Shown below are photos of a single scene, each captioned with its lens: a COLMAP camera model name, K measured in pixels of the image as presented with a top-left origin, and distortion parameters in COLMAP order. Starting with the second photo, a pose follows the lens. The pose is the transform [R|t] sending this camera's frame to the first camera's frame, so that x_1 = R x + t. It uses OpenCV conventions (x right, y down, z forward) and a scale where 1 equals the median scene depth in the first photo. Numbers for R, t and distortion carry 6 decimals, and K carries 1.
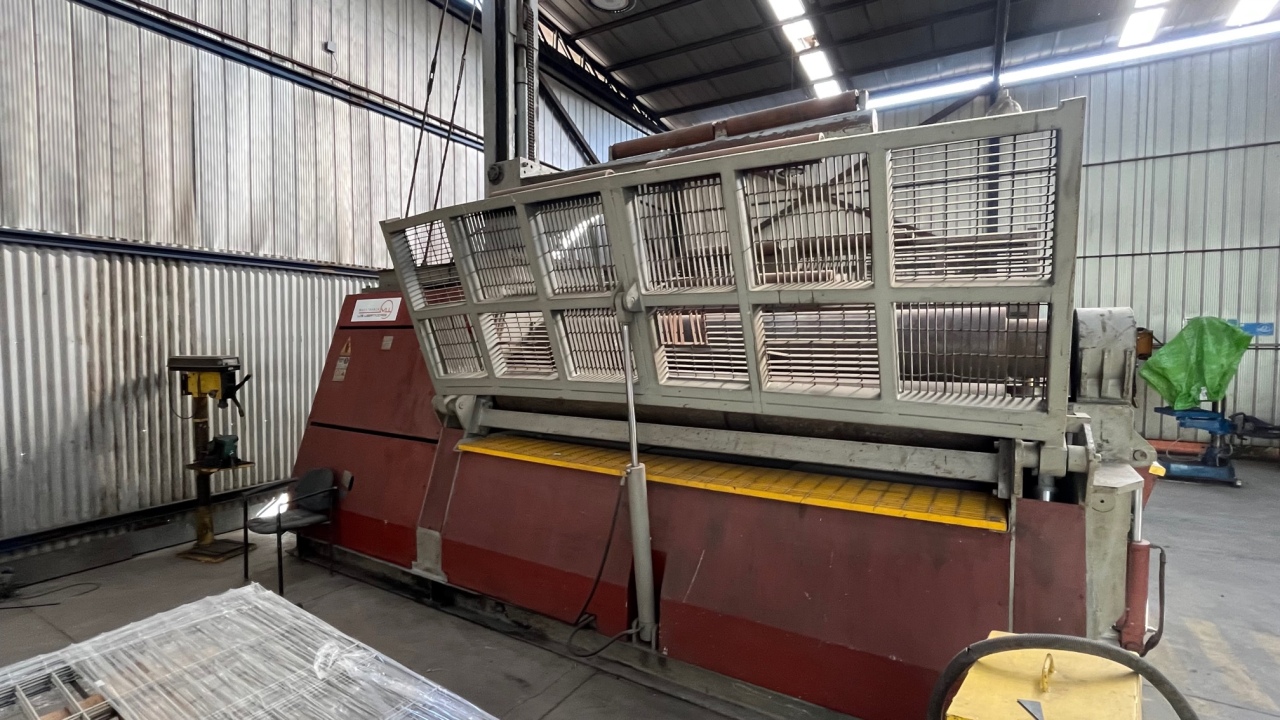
lens RADIAL K [[586.2, 0, 594.2], [0, 586.2, 363.1], [0, 0, 1]] dist [-0.021257, 0.000036]
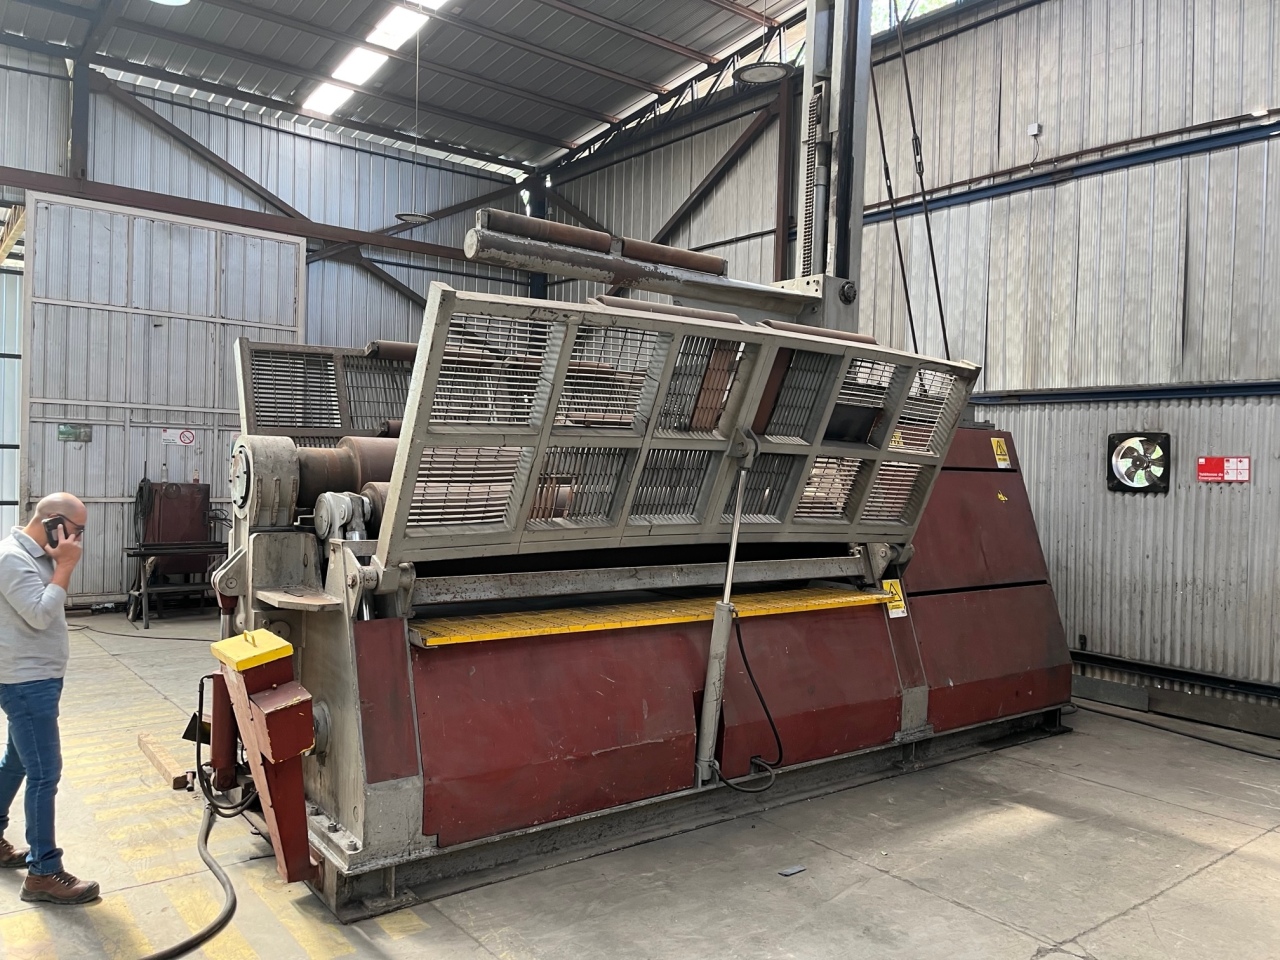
lens RADIAL K [[949.9, 0, 595.7], [0, 949.9, 462.8], [0, 0, 1]] dist [0.088080, -0.105796]
pose [[-0.348873, -0.016560, -0.937024, 1.505800], [-0.061670, 0.998082, 0.005322, -0.051599], [0.935139, 0.059643, -0.349225, 1.316691]]
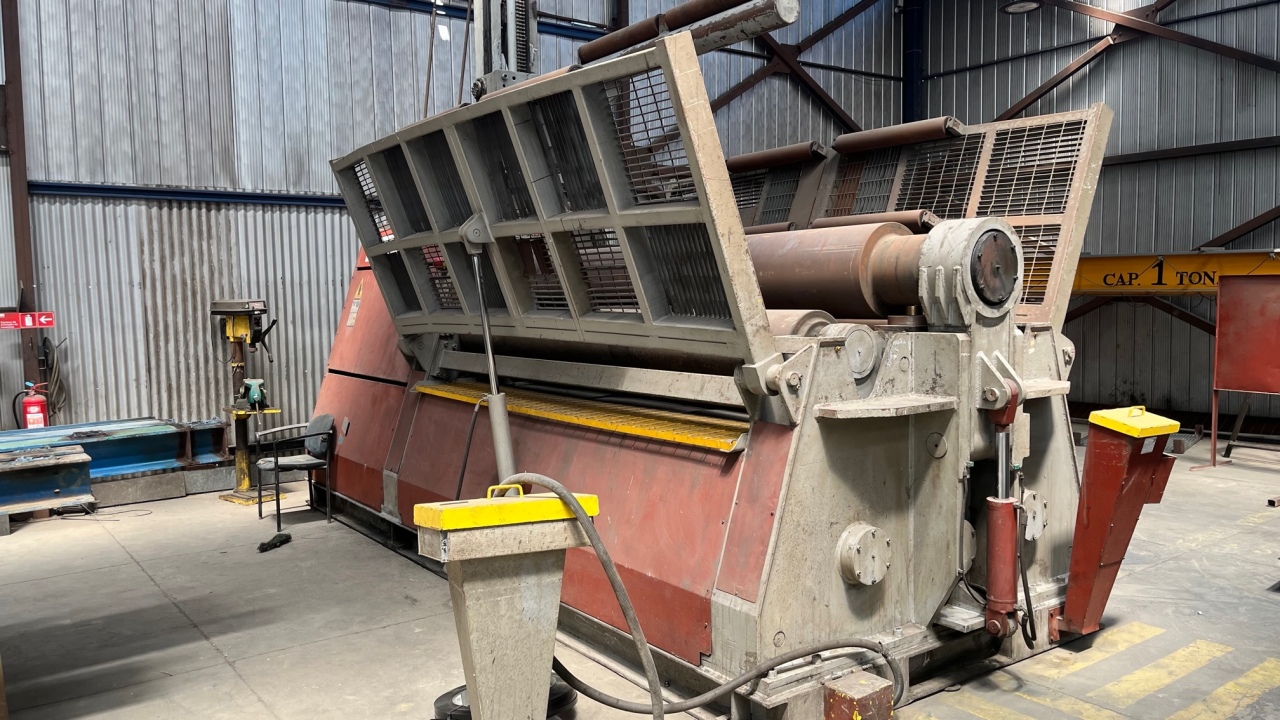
lens RADIAL K [[987.0, 0, 640.0], [0, 987.0, 360.0], [0, 0, 1]] dist [0.002743, -0.009582]
pose [[0.931153, 0.007963, -0.364541, 0.673884], [0.006330, 0.999258, 0.037997, 0.034397], [0.364573, -0.037689, 0.930412, -0.366027]]
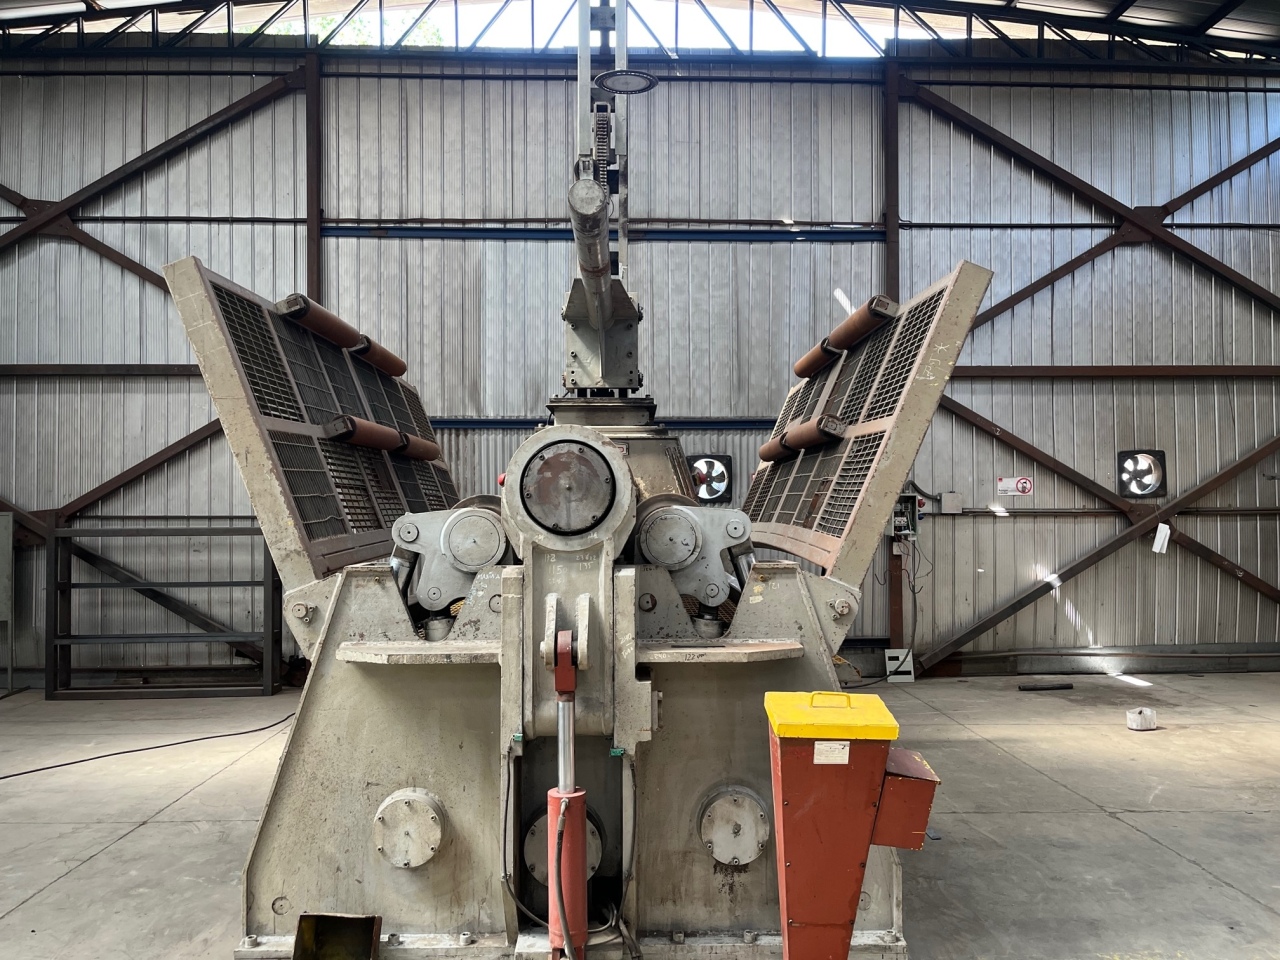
lens RADIAL K [[970.2, 0, 640.0], [0, 970.2, 480.0], [0, 0, 1]] dist [0.046708, -0.055281]
pose [[0.547956, -0.030245, -0.835960, 1.274448], [-0.022147, 0.998471, -0.050641, 0.014801], [0.836214, 0.046263, 0.546448, 0.277938]]
